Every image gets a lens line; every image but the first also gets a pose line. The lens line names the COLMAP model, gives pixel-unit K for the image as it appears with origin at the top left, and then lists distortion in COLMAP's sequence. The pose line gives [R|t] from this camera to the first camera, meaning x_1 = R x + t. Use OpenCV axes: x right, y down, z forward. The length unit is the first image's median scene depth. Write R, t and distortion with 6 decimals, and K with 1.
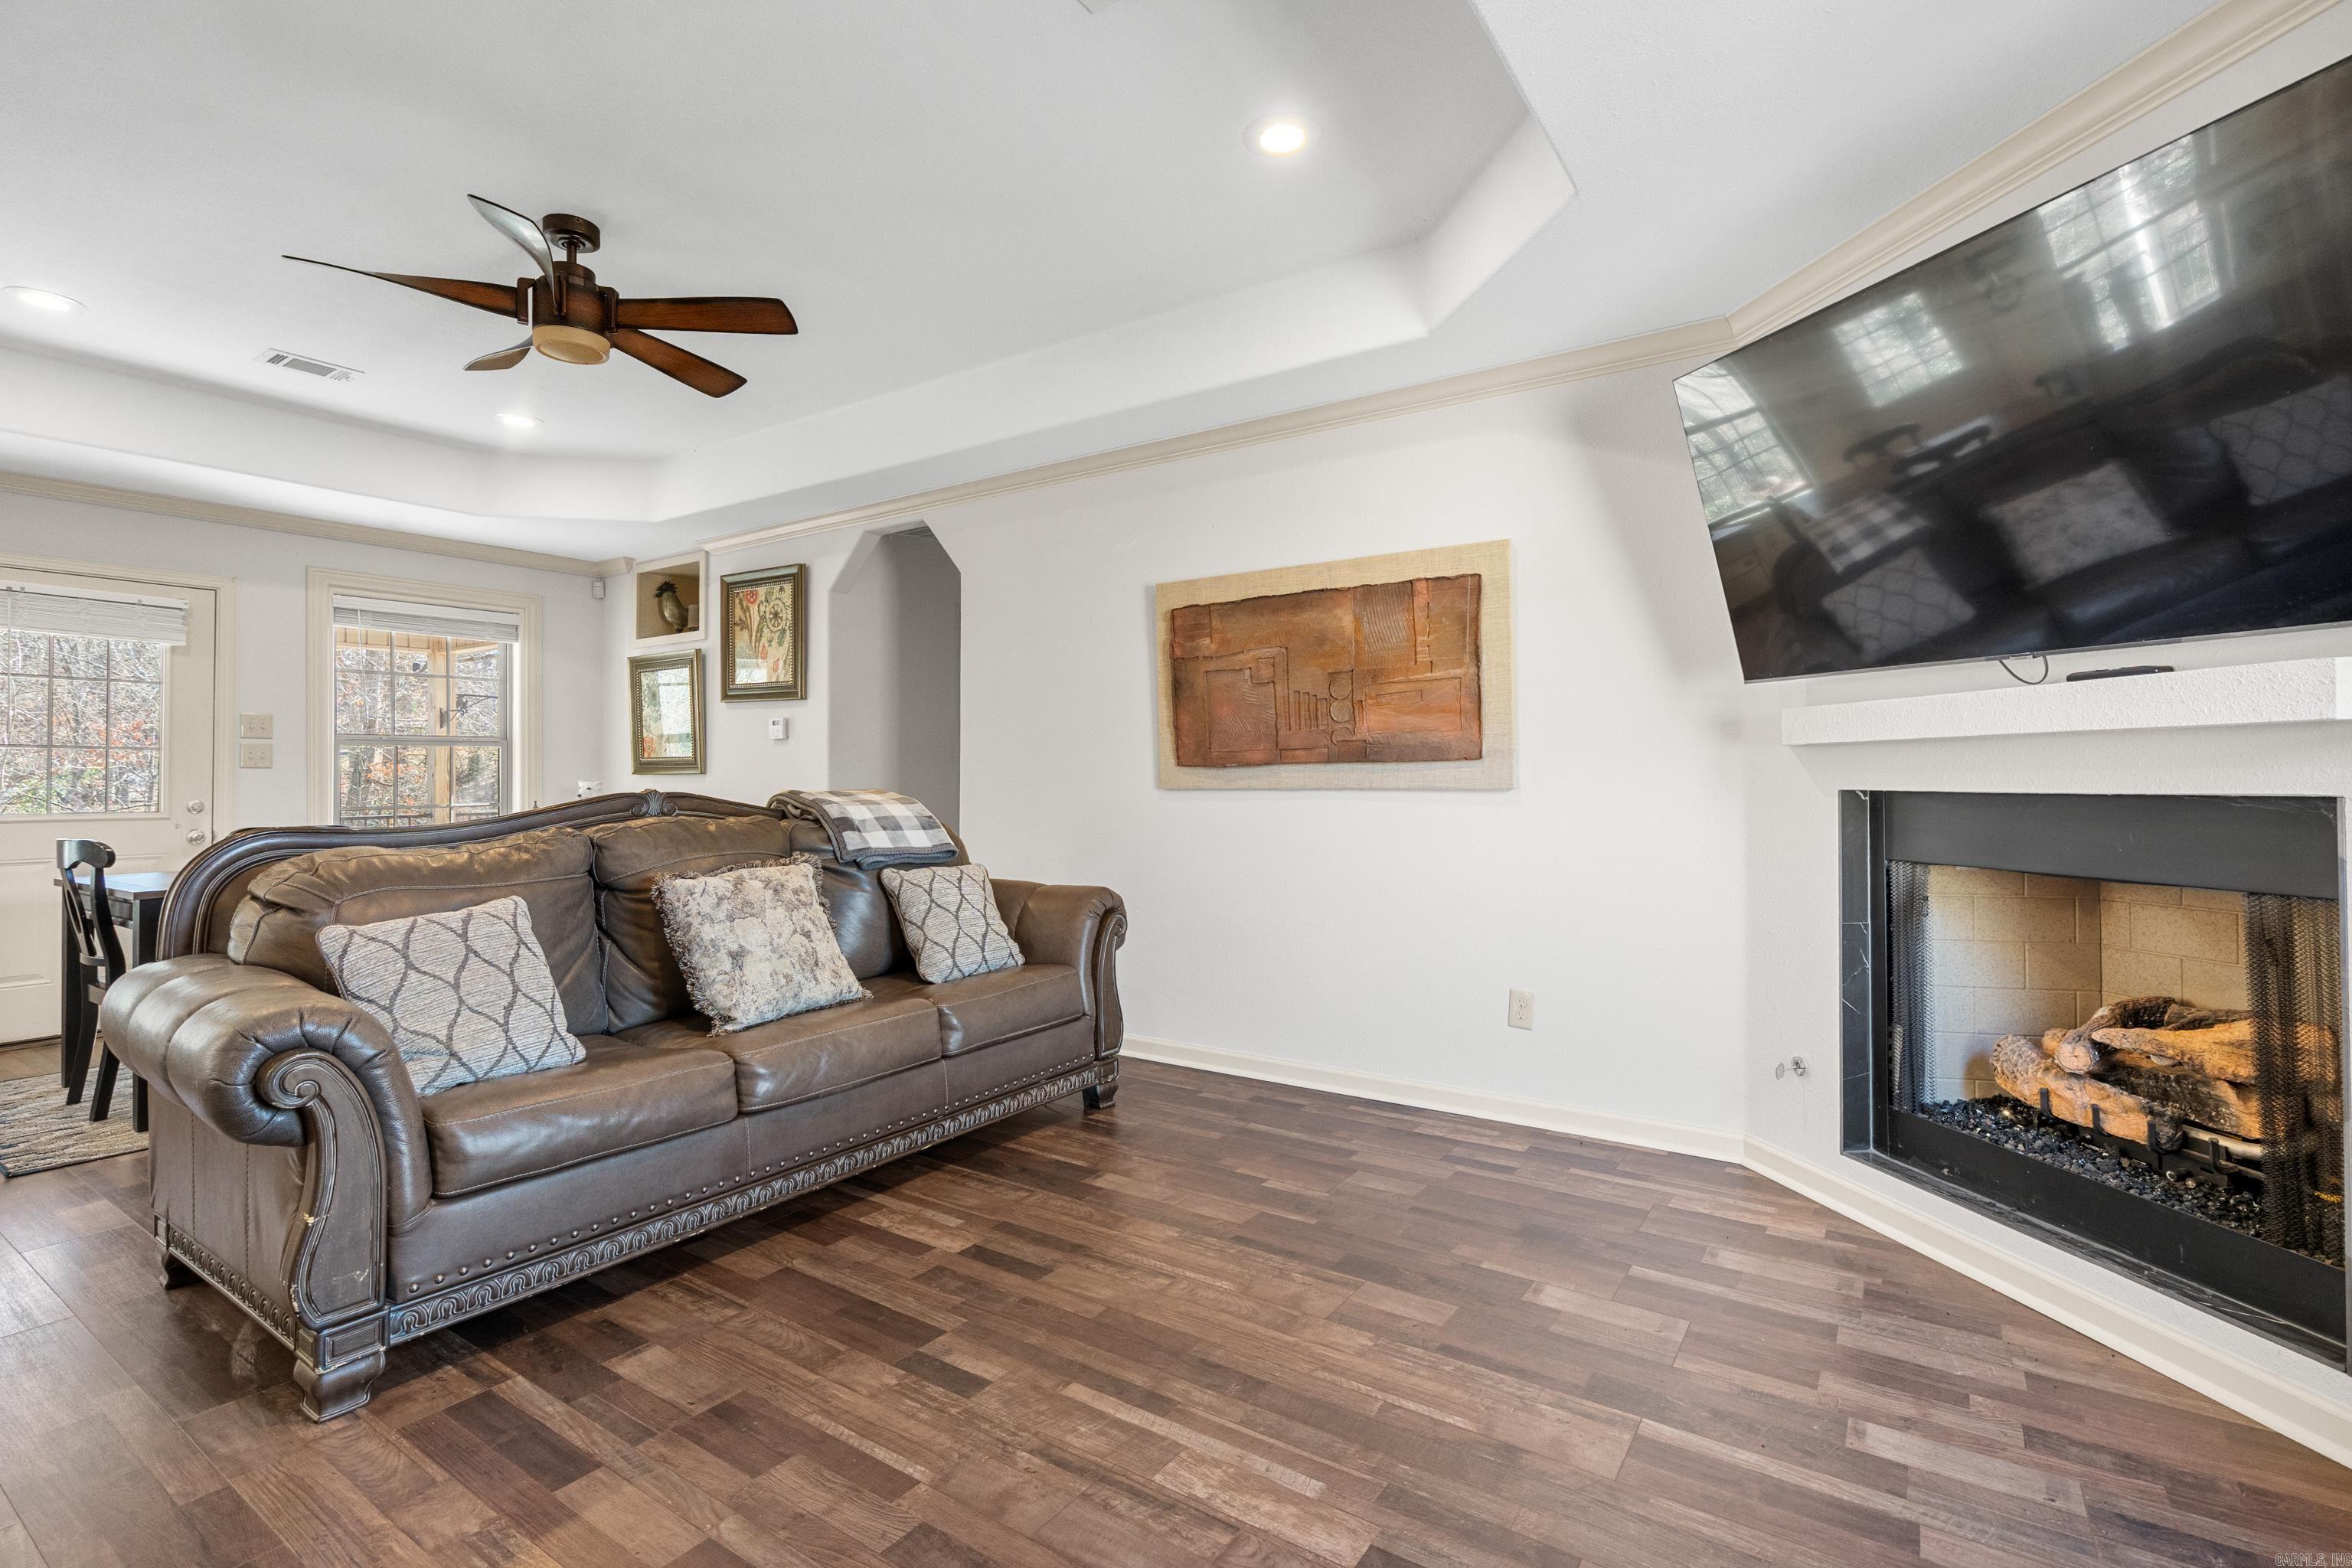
lens RADIAL K [[1088.6, 0, 1185.4], [0, 1088.6, 768.1], [0, 0, 1]] dist [-0.000191, 0.000488]
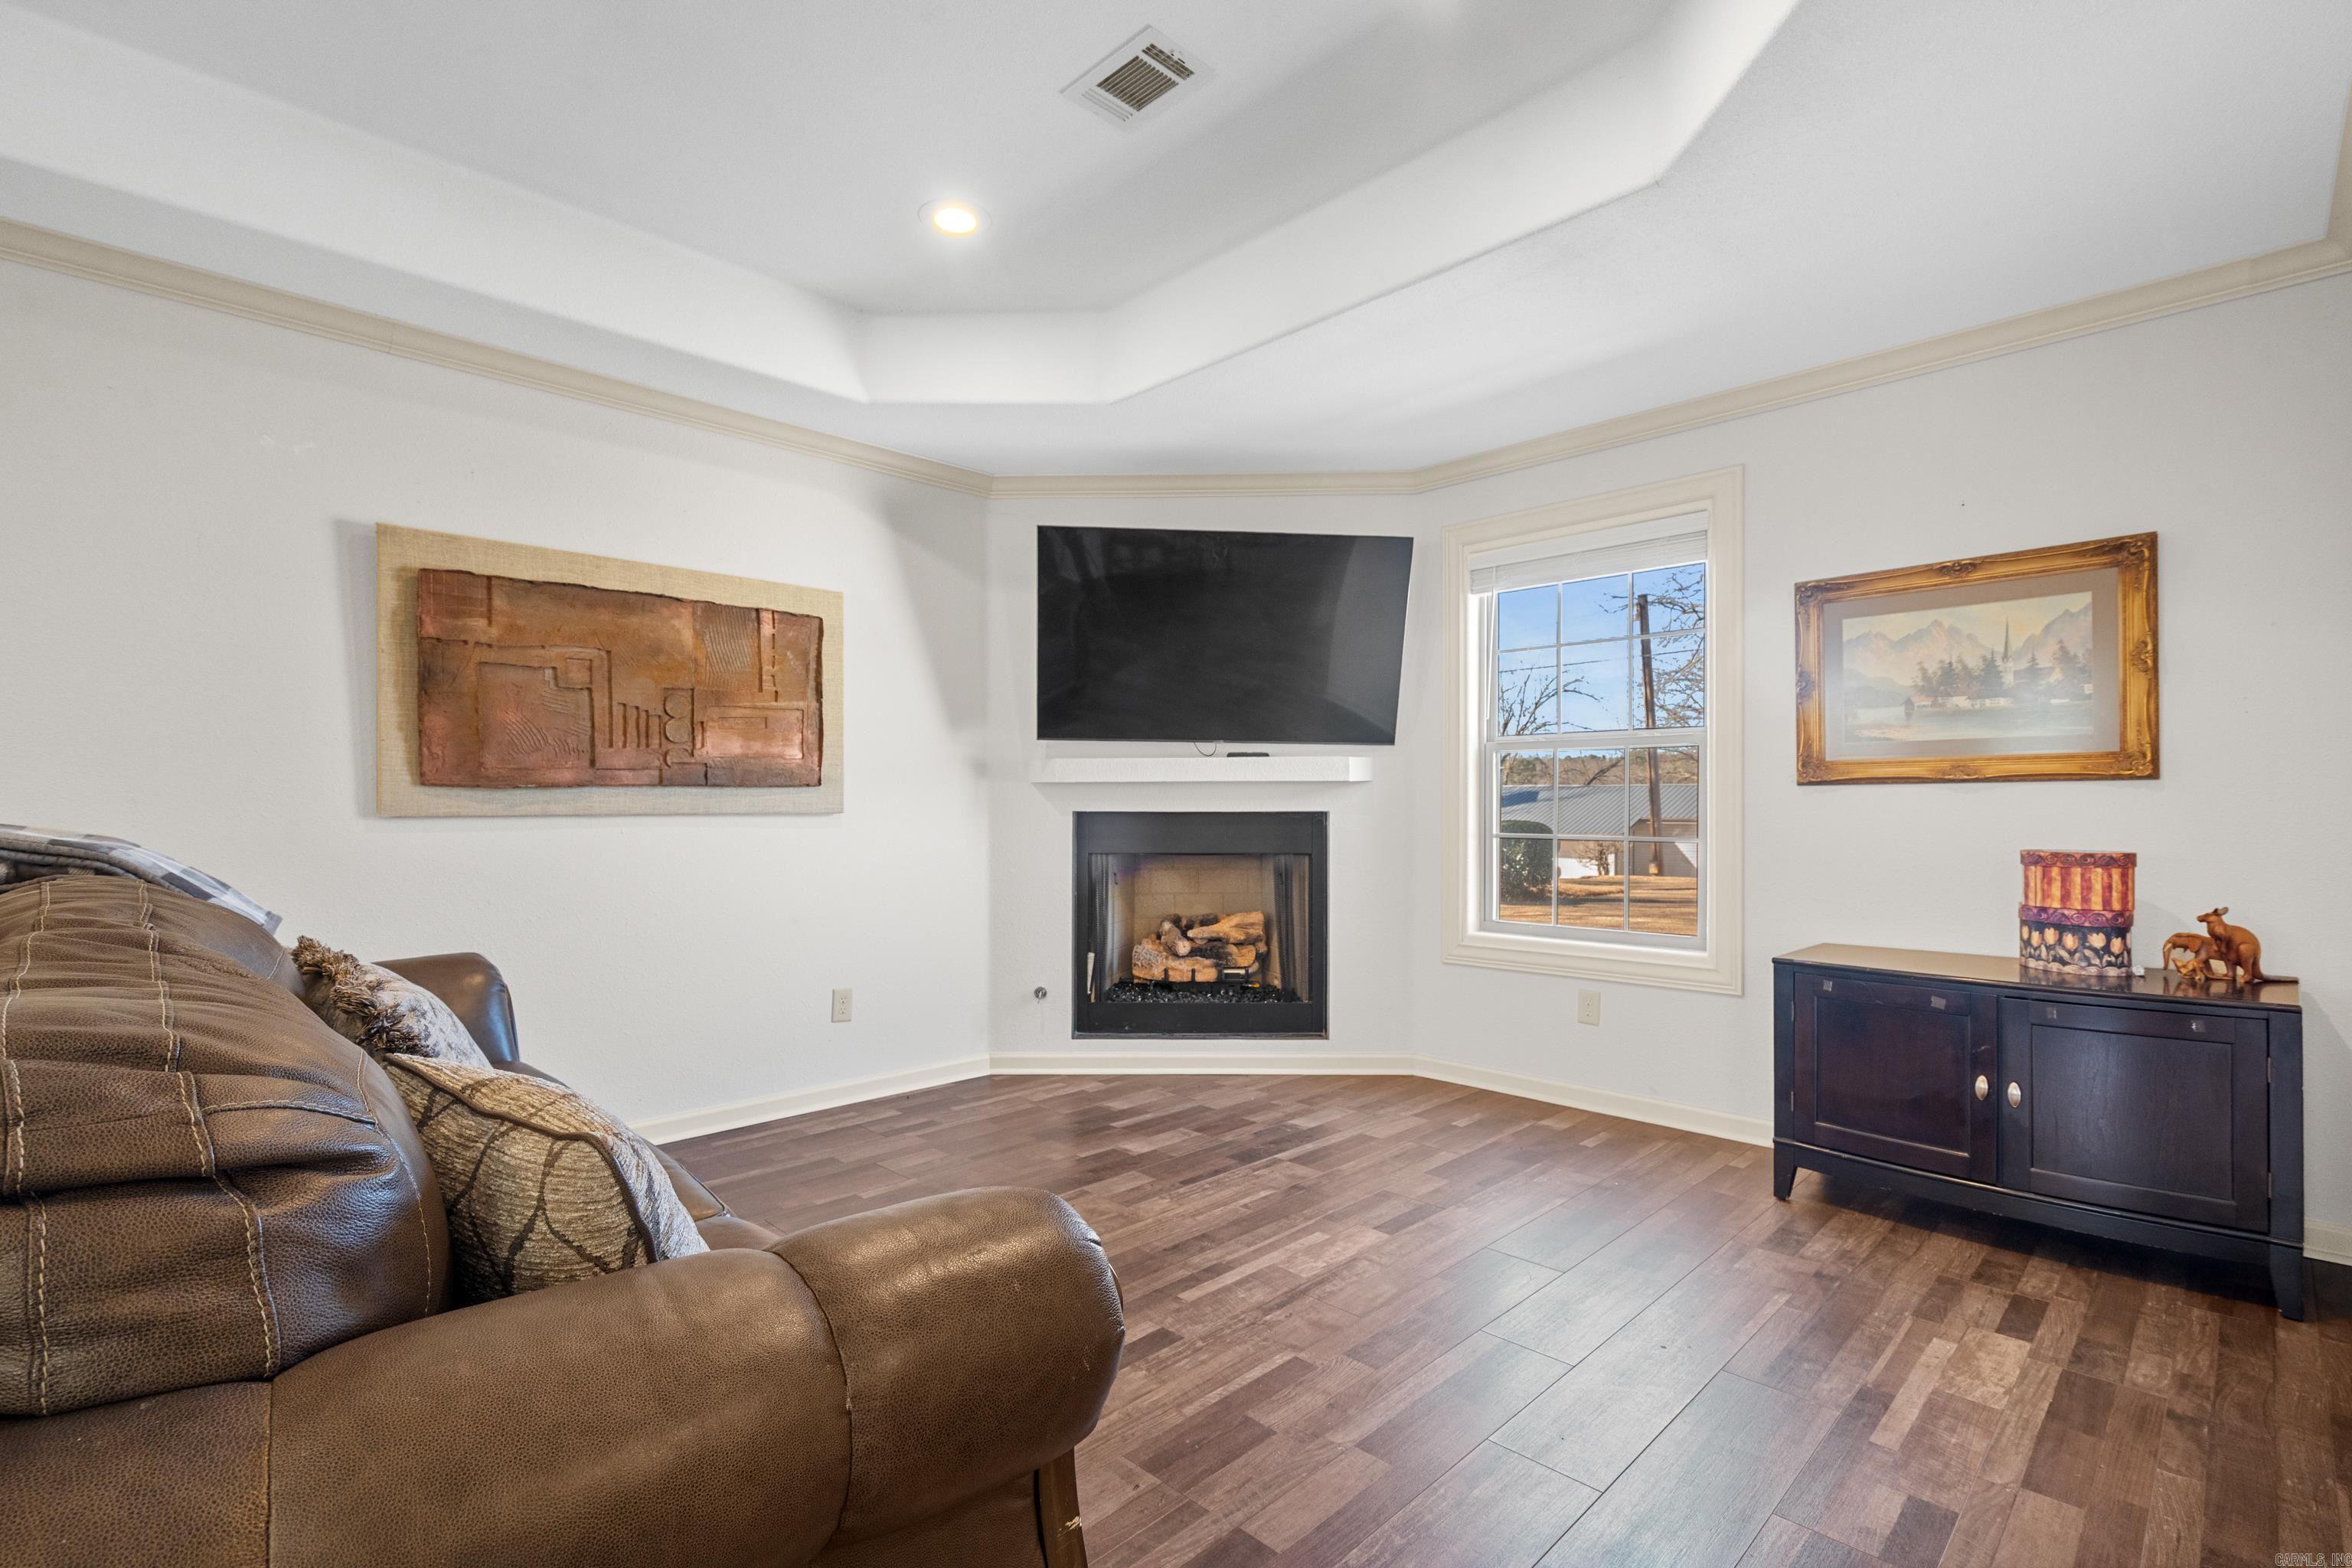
lens RADIAL K [[1076.1, 0, 1166.5], [0, 1076.1, 811.1], [0, 0, 1]] dist [-0.001536, 0.000237]
pose [[0.196746, -0.003455, 0.980448, -0.723390], [-0.010201, 0.999932, 0.005571, 0.007563], [-0.980401, -0.011098, 0.196697, 0.438226]]
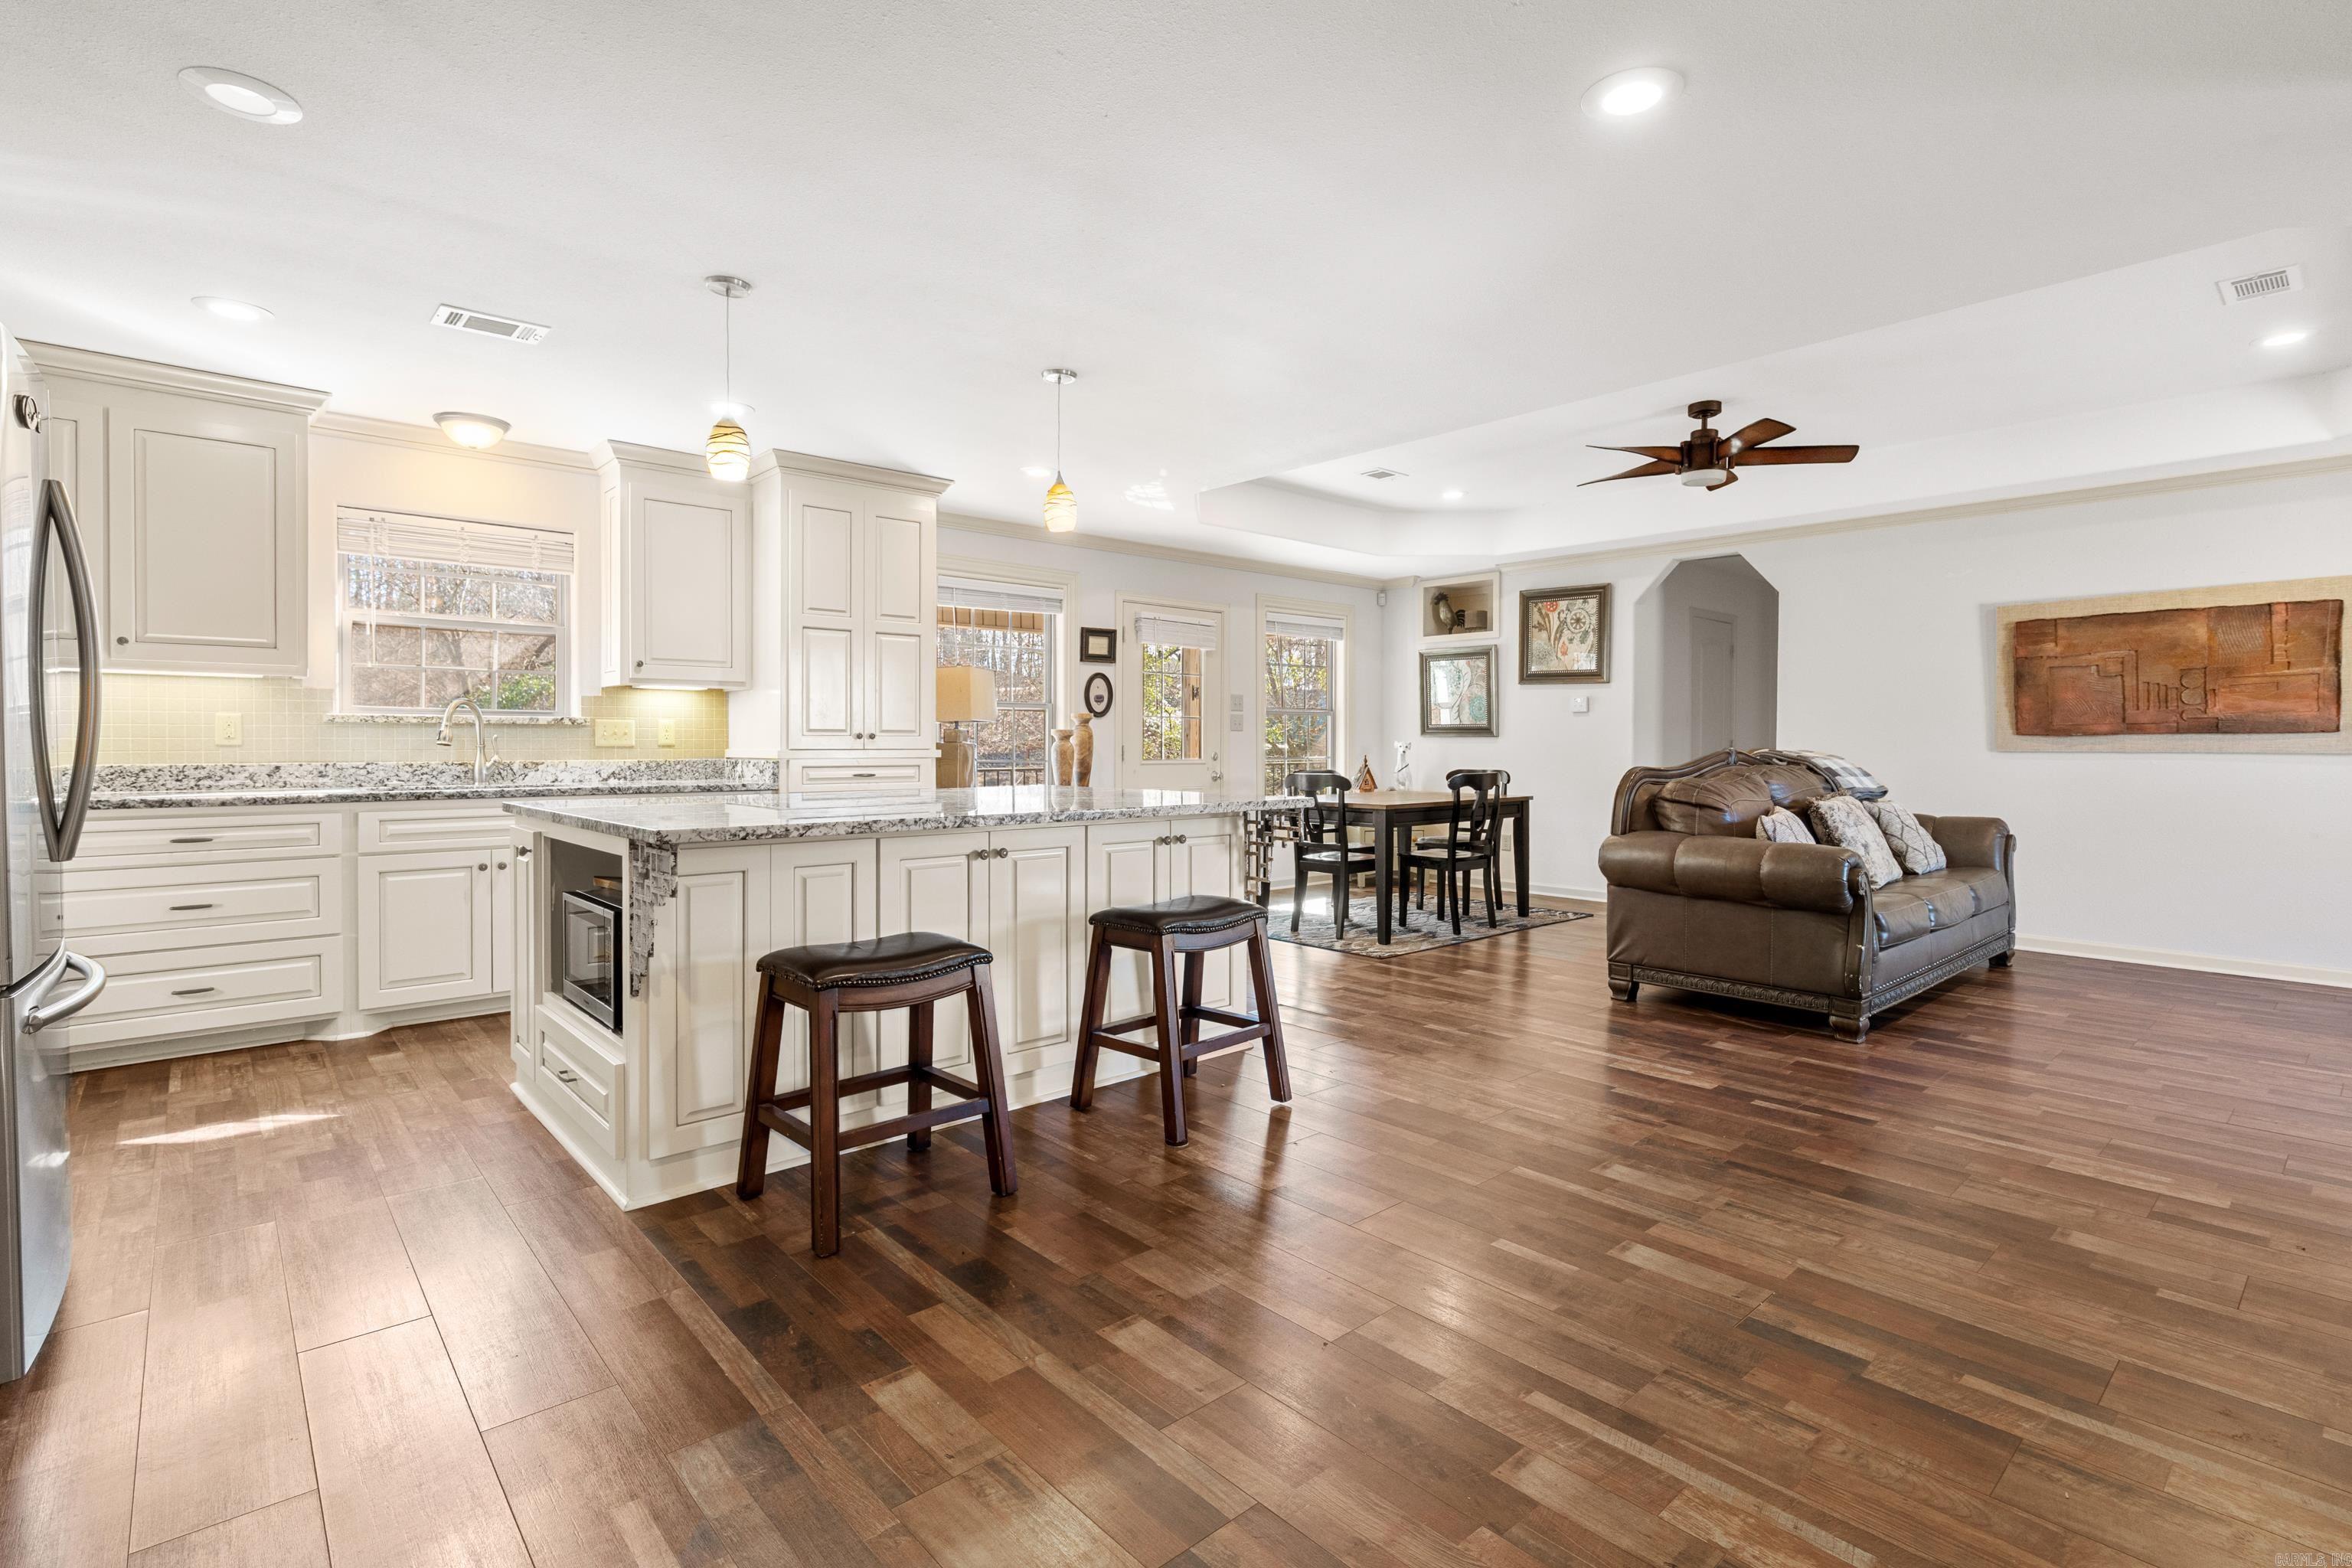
lens RADIAL K [[1106.4, 0, 1193.2], [0, 1106.4, 756.5], [0, 0, 1]] dist [-0.000607, 0.000513]
pose [[0.972171, 0.010288, -0.234048, -0.822098], [-0.004505, 0.999671, 0.025231, -0.006172], [0.234230, -0.023475, 0.971898, -0.725240]]
